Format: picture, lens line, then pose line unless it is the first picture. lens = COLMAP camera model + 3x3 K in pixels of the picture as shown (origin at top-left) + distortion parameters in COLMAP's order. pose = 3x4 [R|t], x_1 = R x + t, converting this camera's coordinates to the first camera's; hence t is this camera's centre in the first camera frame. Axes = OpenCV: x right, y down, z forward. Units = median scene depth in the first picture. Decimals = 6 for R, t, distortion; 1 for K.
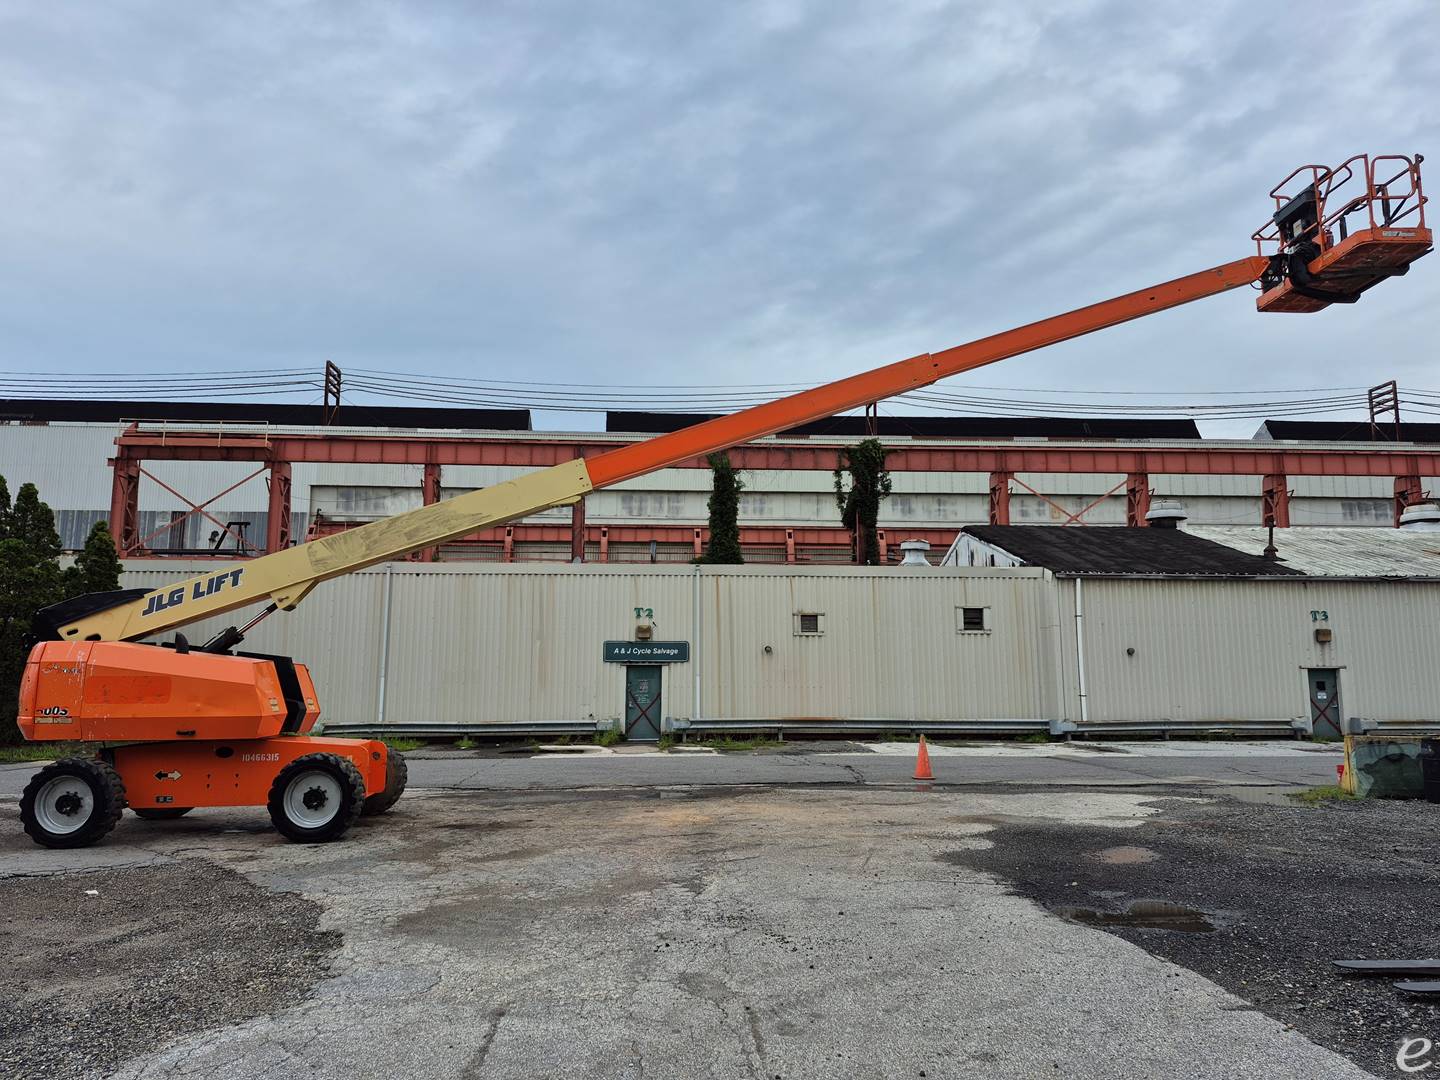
lens RADIAL K [[991.9, 0, 716.8], [0, 991.9, 537.4], [0, 0, 1]] dist [0.083656, -0.090312]
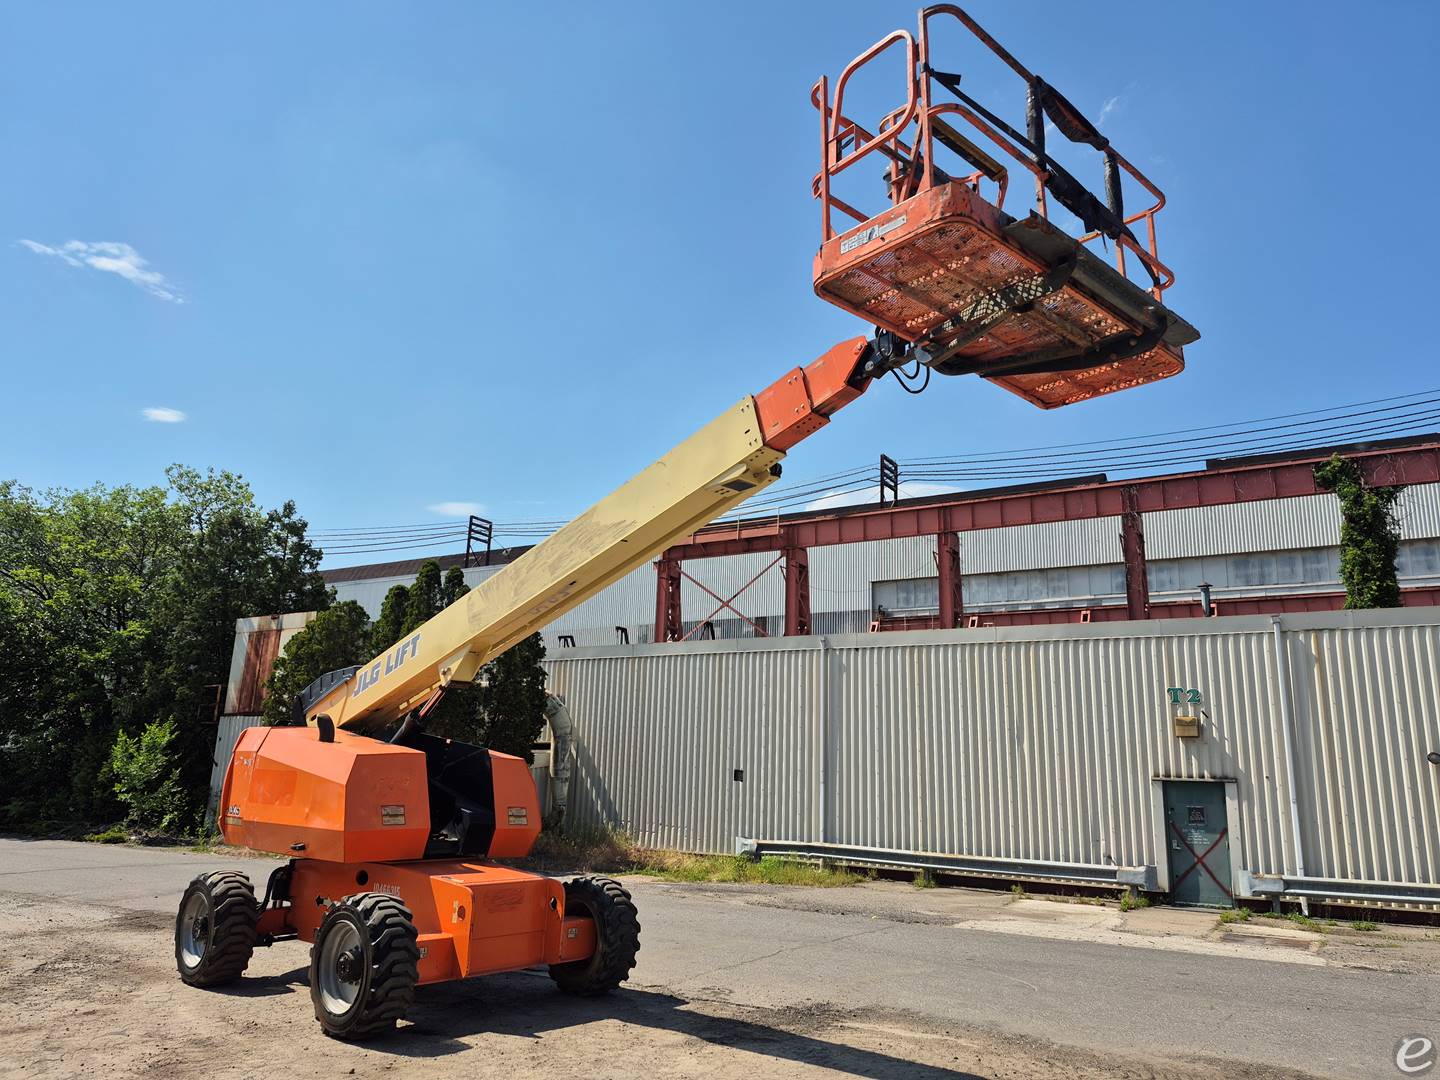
lens RADIAL K [[991.9, 0, 720.7], [0, 991.9, 554.3], [0, 0, 1]] dist [0.083656, -0.090312]
pose [[0.818835, -0.101653, -0.564957, 0.054691], [0.050178, 0.993103, -0.105962, 0.039071], [0.571832, 0.058417, 0.818288, 0.301587]]
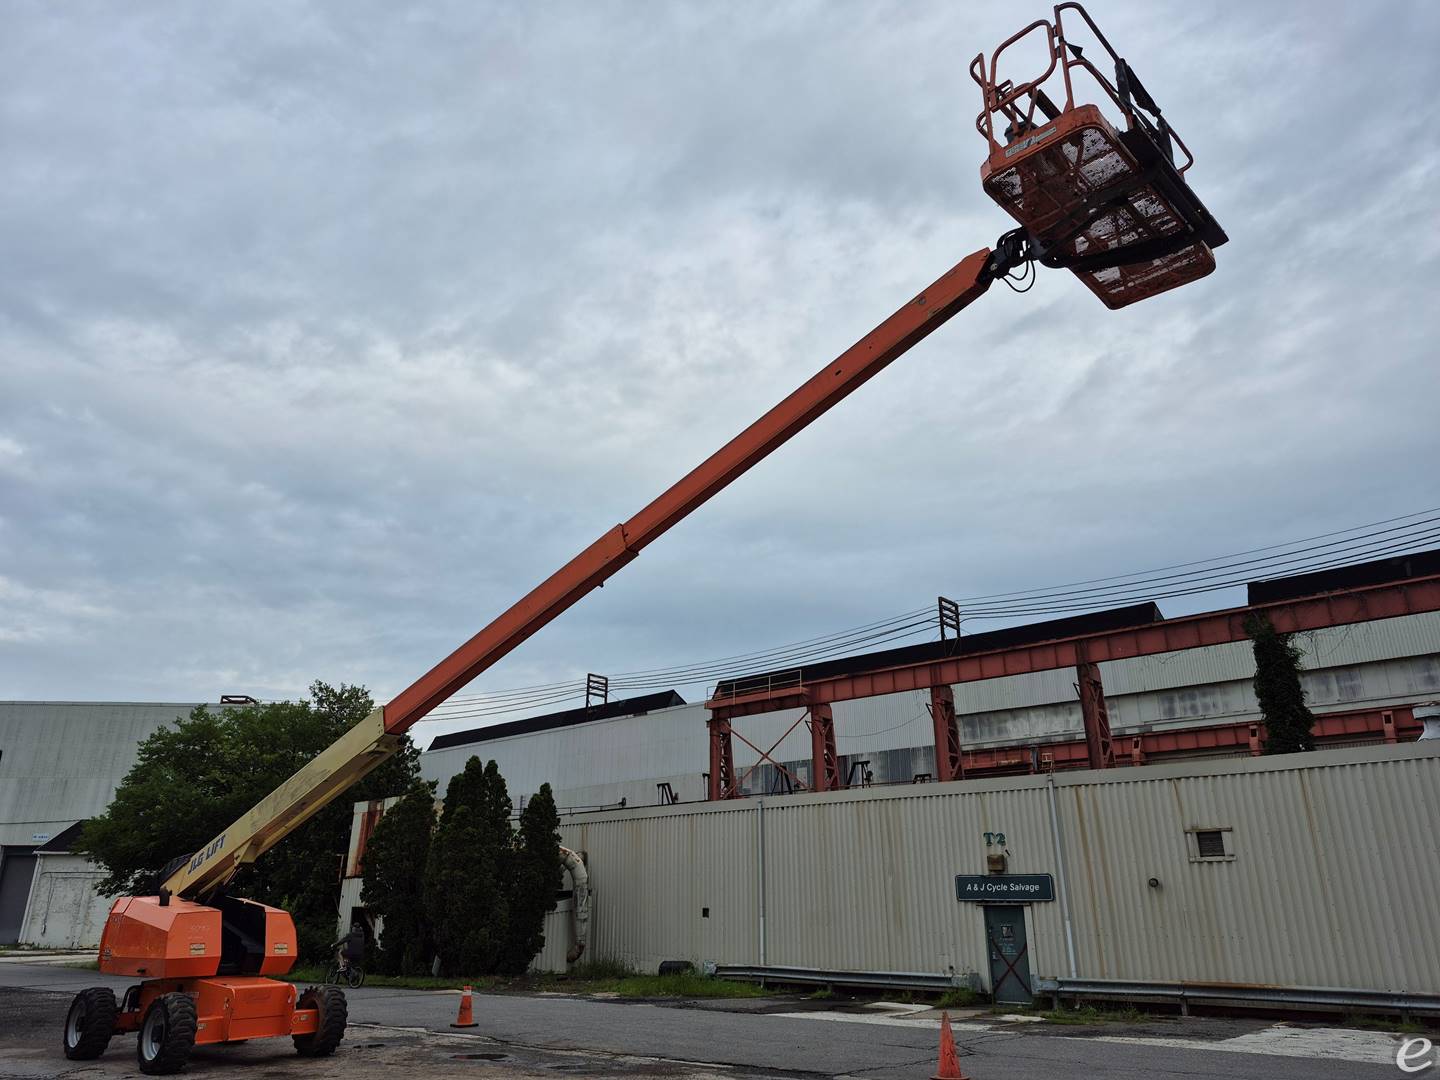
lens RADIAL K [[991.9, 0, 711.9], [0, 991.9, 551.4], [0, 0, 1]] dist [0.083656, -0.090312]
pose [[0.708496, -0.240594, -0.663437, 0.375143], [0.099653, 0.964779, -0.243455, 0.024029], [0.698644, 0.106374, 0.707518, 0.205221]]
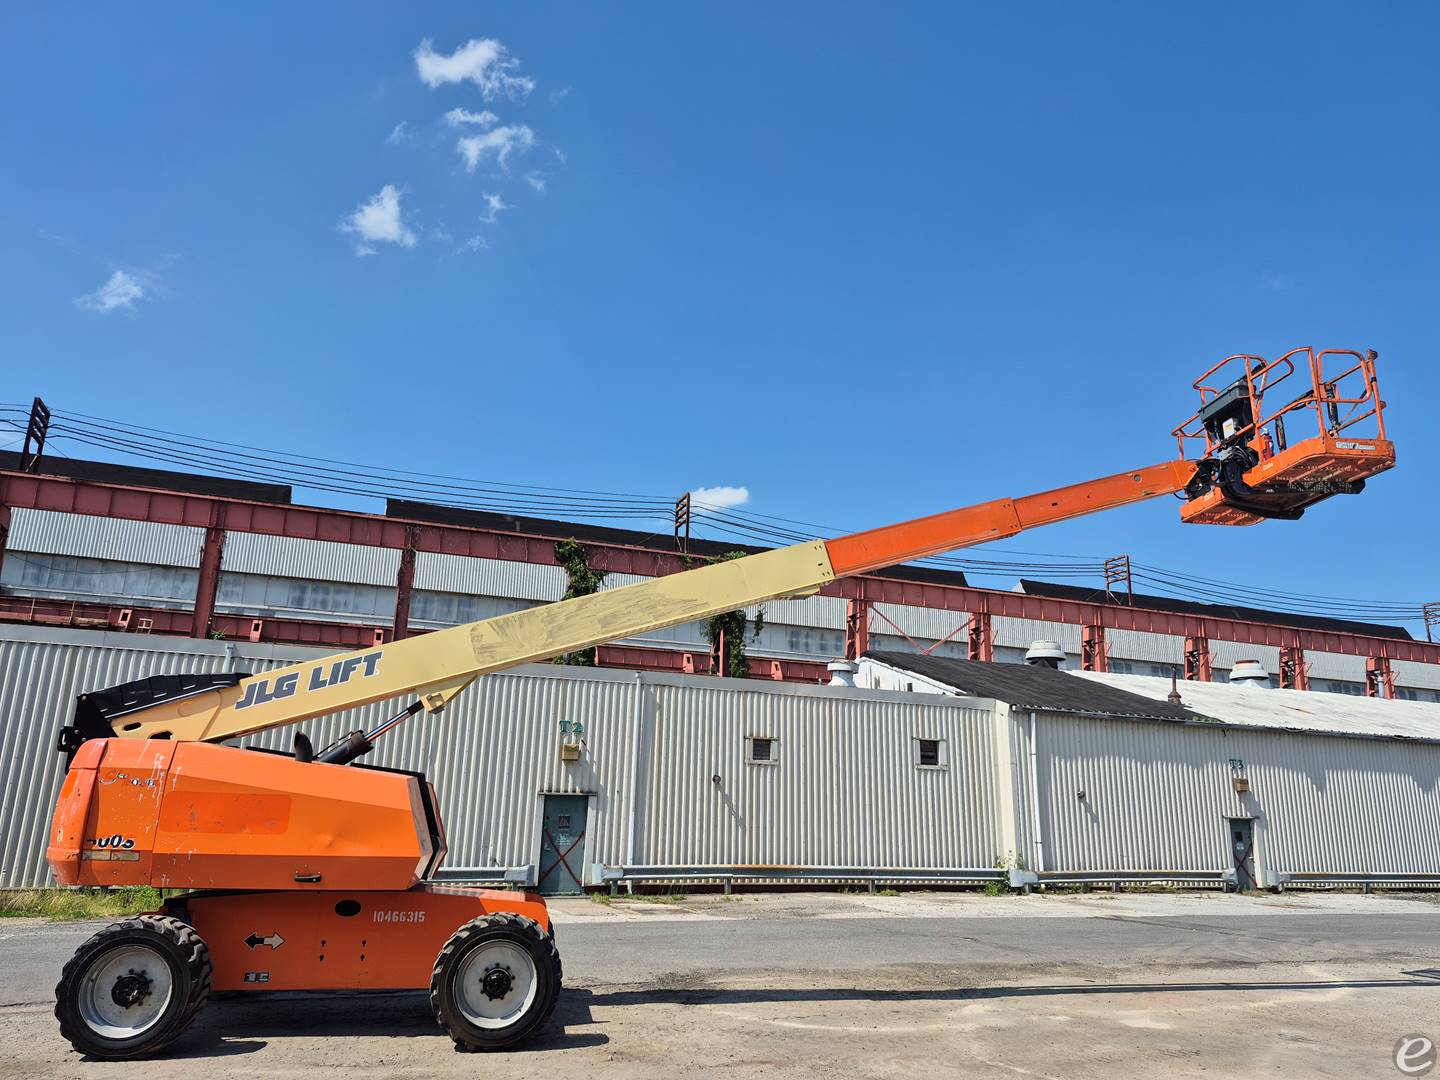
lens RADIAL K [[991.9, 0, 730.0], [0, 991.9, 546.4], [0, 0, 1]] dist [0.083656, -0.090312]
pose [[0.951781, 0.101822, 0.289387, -0.197408], [-0.066485, 0.989356, -0.129442, 0.026603], [-0.299486, 0.103960, 0.948420, 0.182737]]
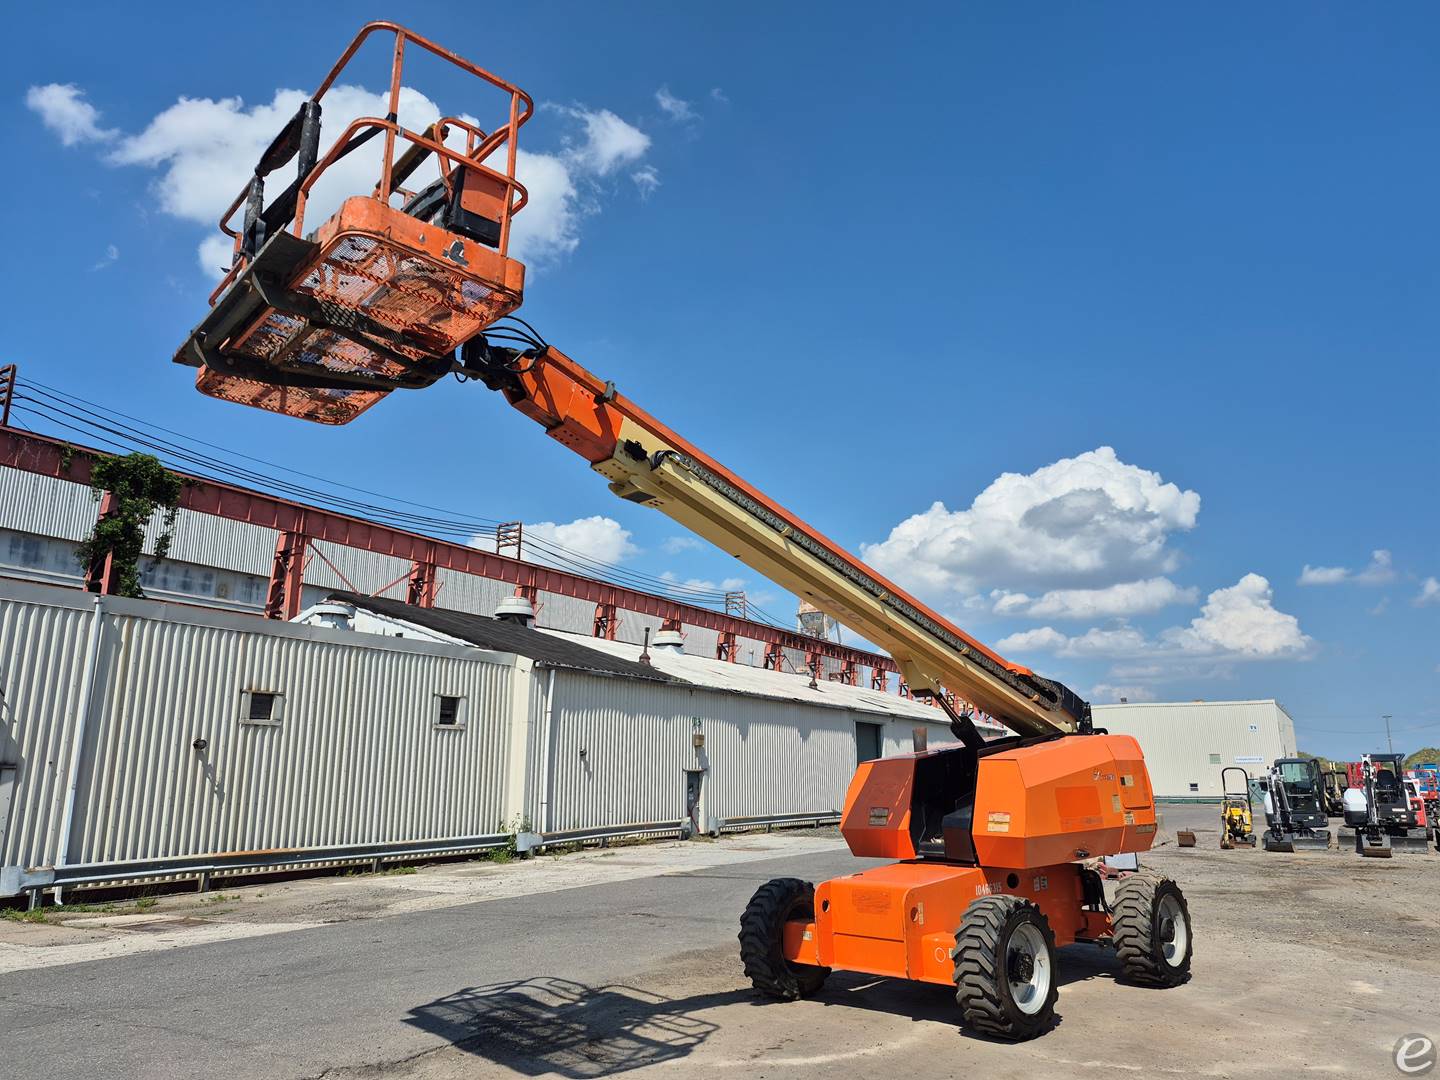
lens RADIAL K [[991.9, 0, 742.8], [0, 991.9, 539.9], [0, 0, 1]] dist [0.083656, -0.090312]
pose [[0.560778, 0.191453, 0.805527, -0.293560], [-0.110580, 0.981501, -0.156295, 0.046797], [-0.820549, -0.001429, 0.571575, 0.347164]]
